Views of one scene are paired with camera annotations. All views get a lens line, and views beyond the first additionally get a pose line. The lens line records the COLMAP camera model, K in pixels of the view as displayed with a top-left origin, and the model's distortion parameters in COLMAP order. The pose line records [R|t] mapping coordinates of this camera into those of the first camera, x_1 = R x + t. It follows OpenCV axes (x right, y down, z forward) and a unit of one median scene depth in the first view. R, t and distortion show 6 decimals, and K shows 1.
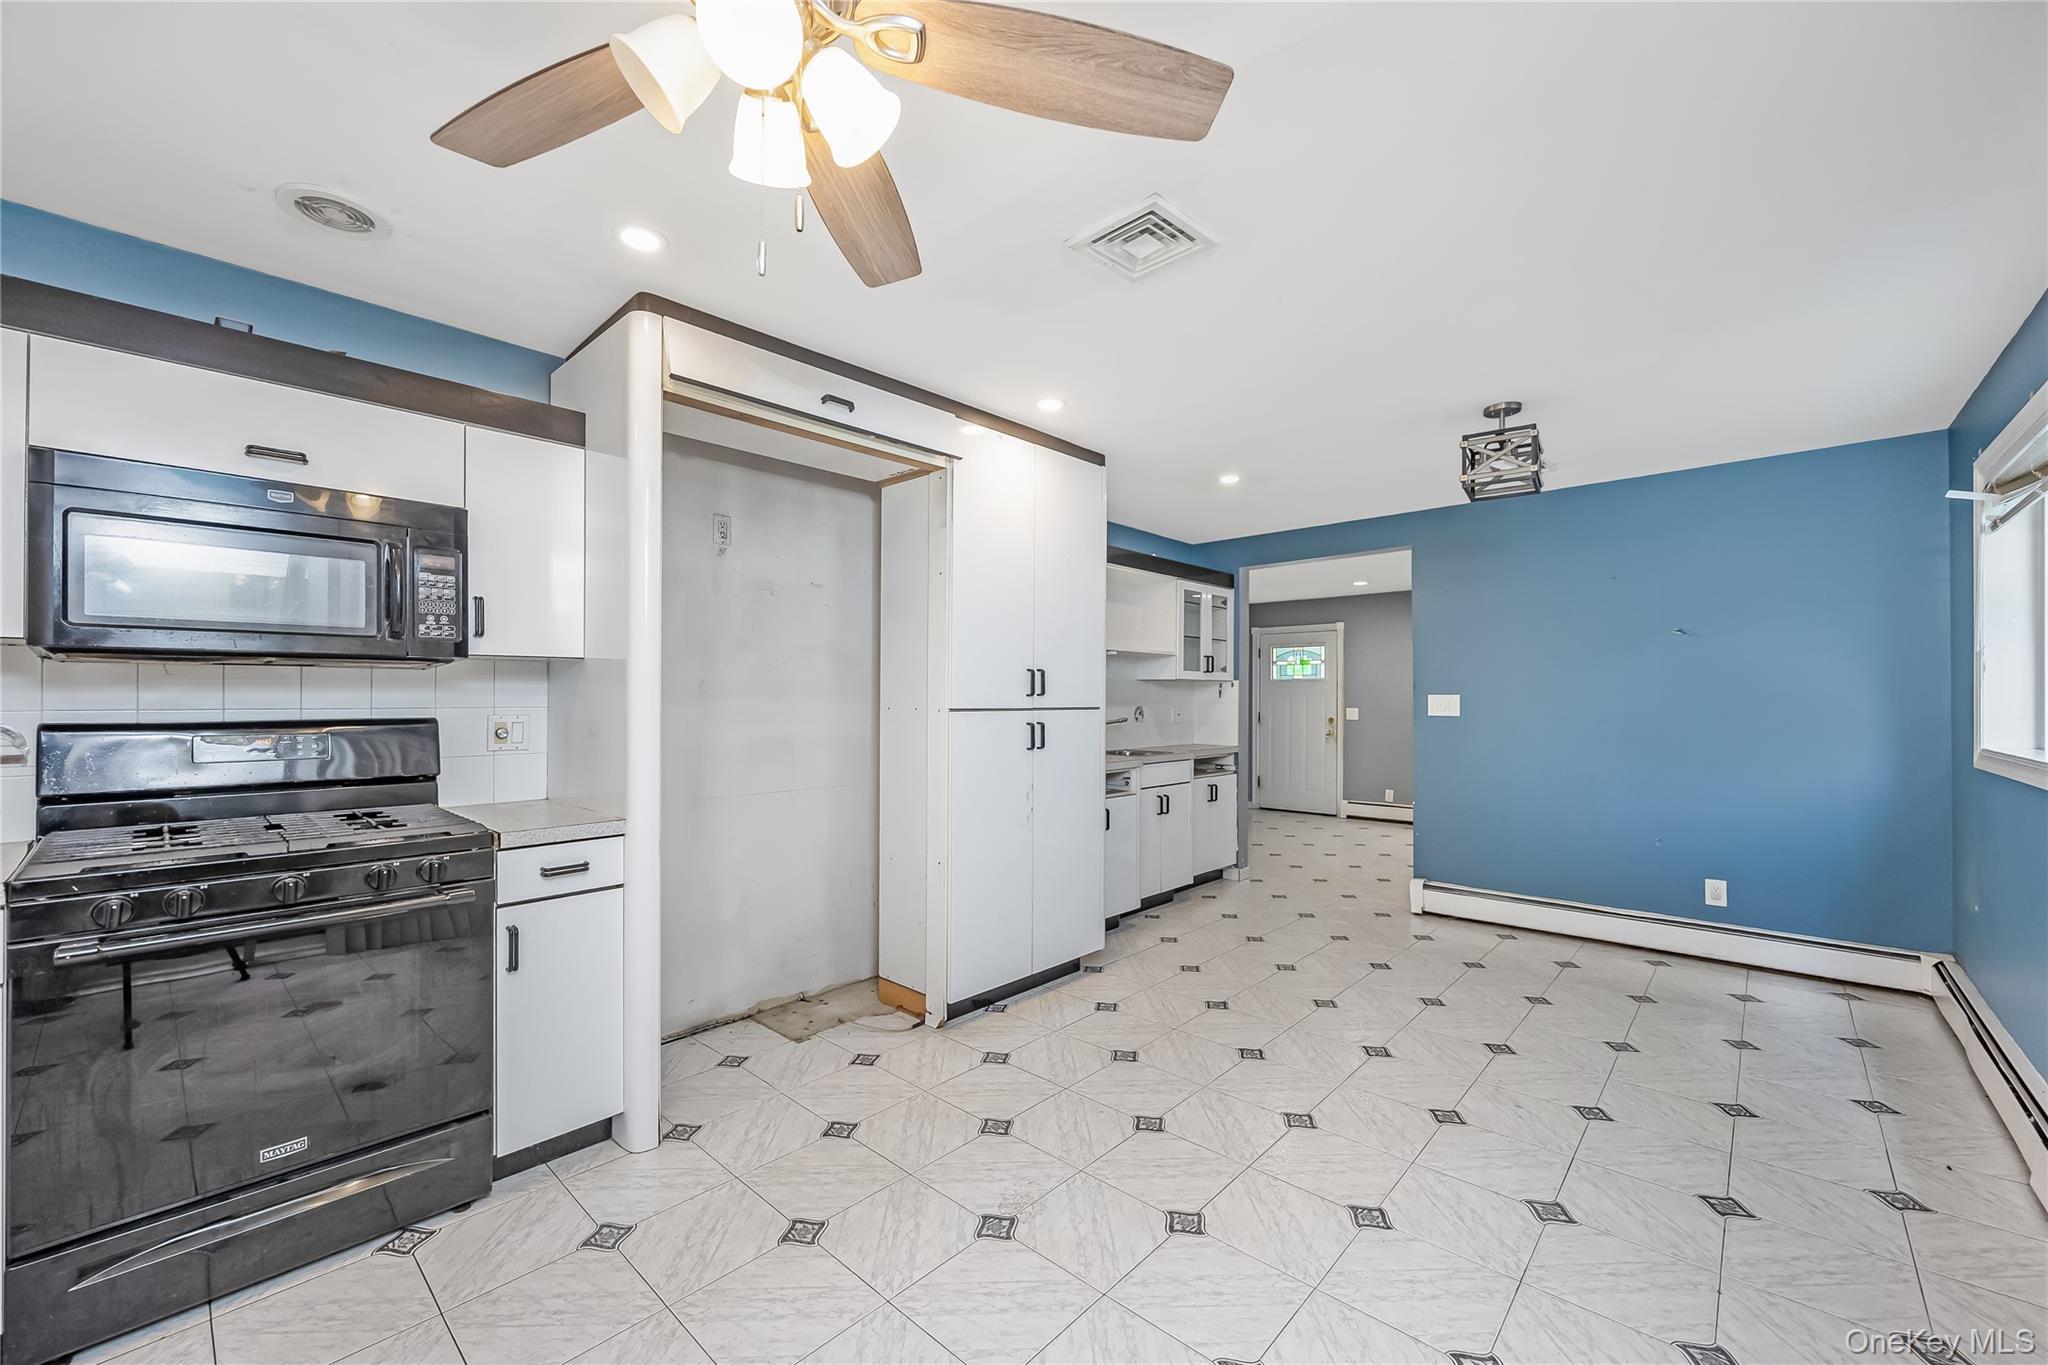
lens RADIAL K [[810.1, 0, 1026.6], [0, 810.1, 690.2], [0, 0, 1]] dist [0.010288, -0.000502]
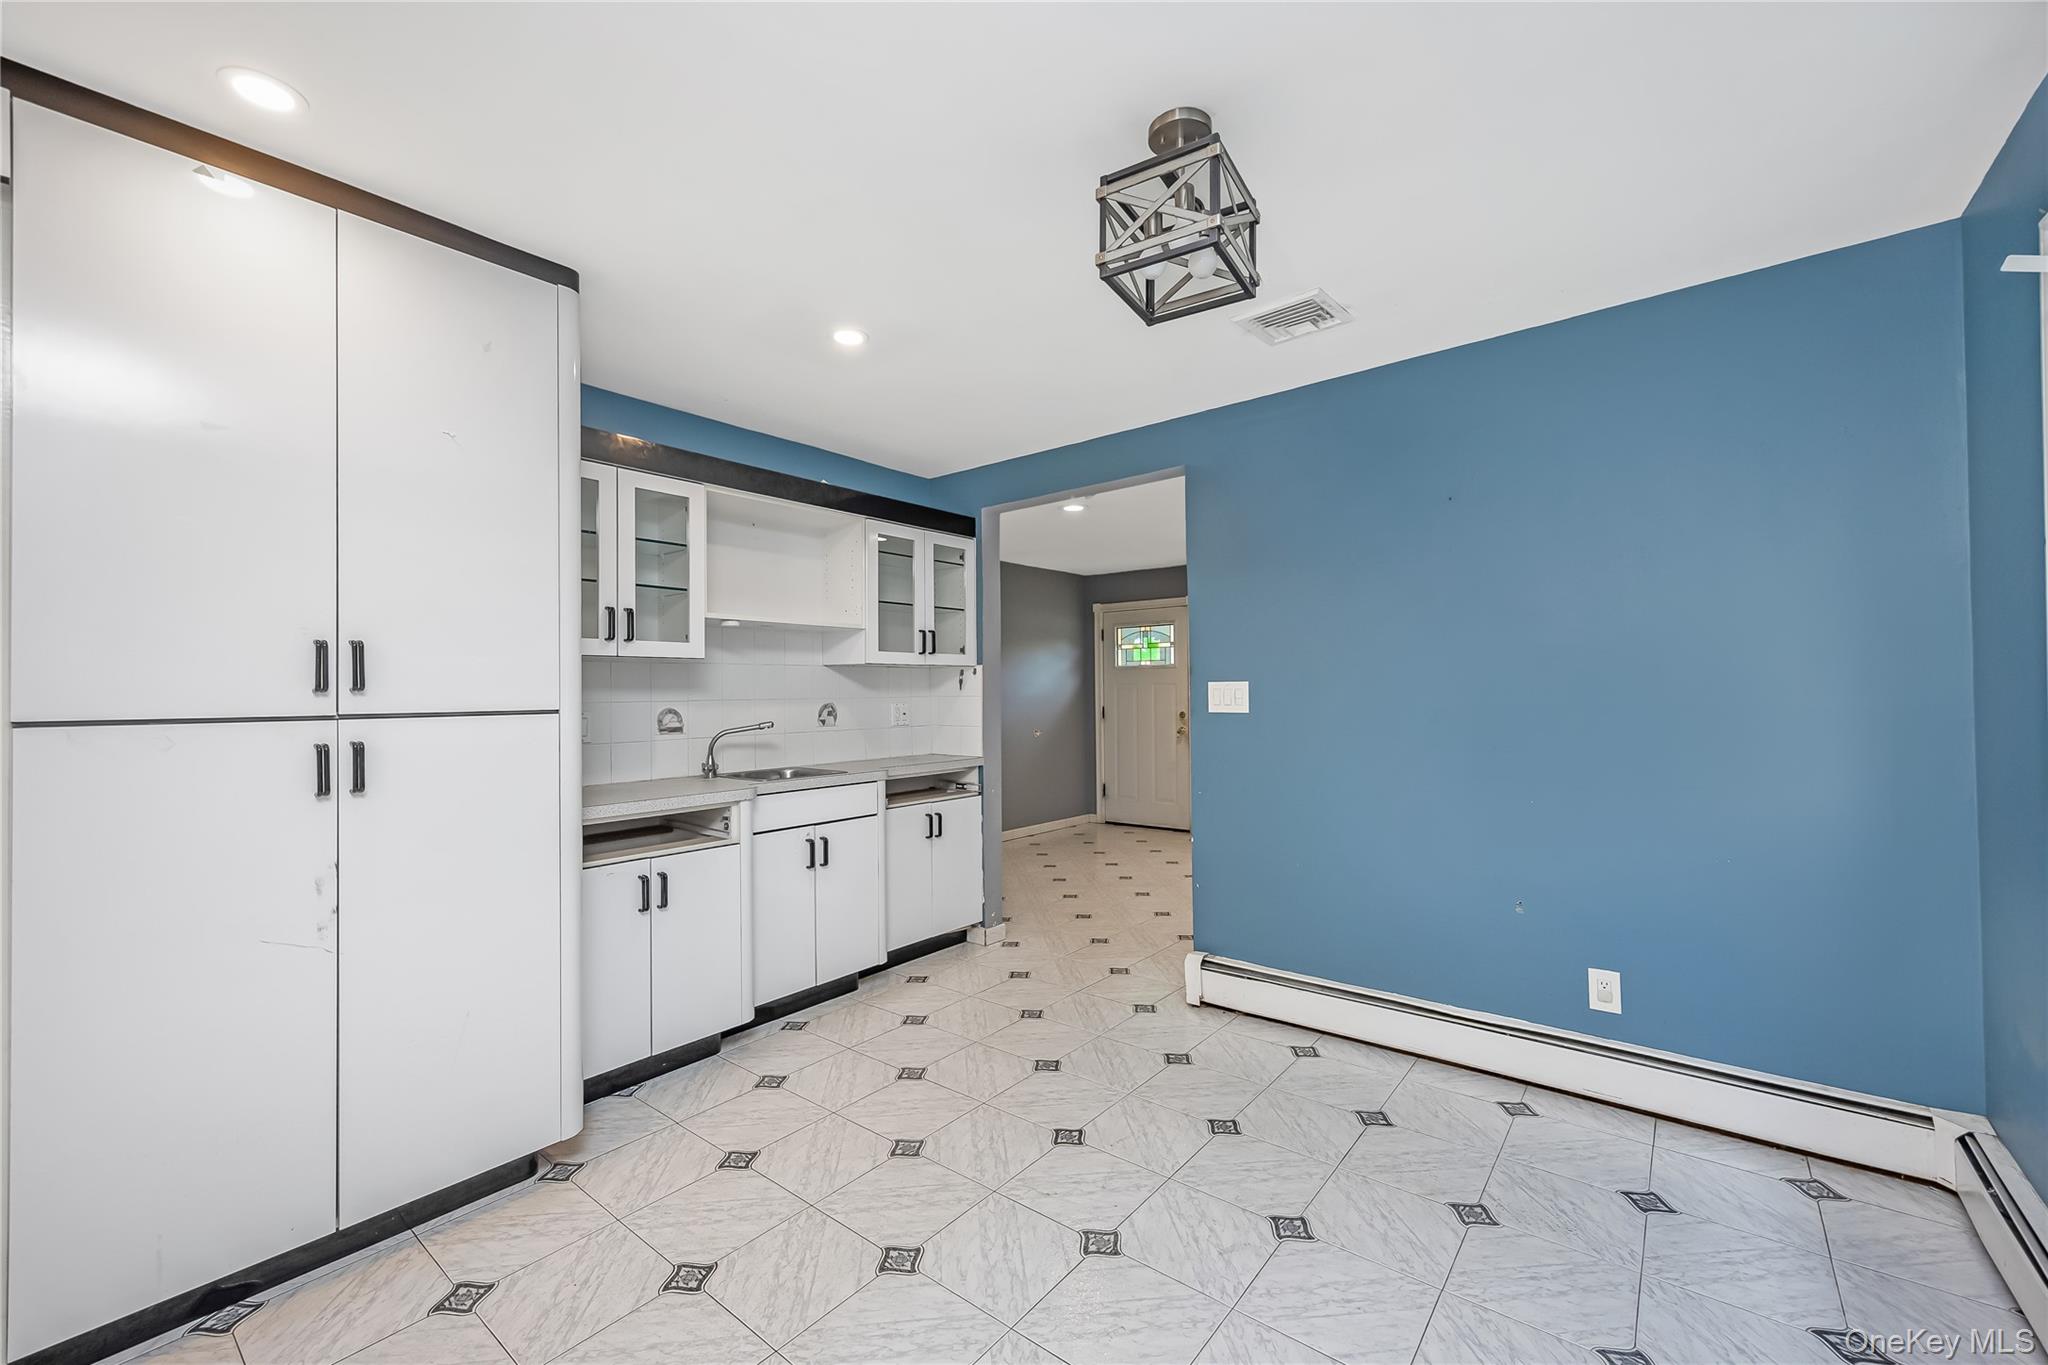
lens RADIAL K [[810.1, 0, 1024.7], [0, 810.1, 702.1], [0, 0, 1]] dist [0.010288, -0.000502]
pose [[0.998402, -0.017703, 0.053661, 0.260439], [0.016538, 0.999619, 0.022090, 0.004999], [-0.054031, -0.021167, 0.998315, 0.284274]]
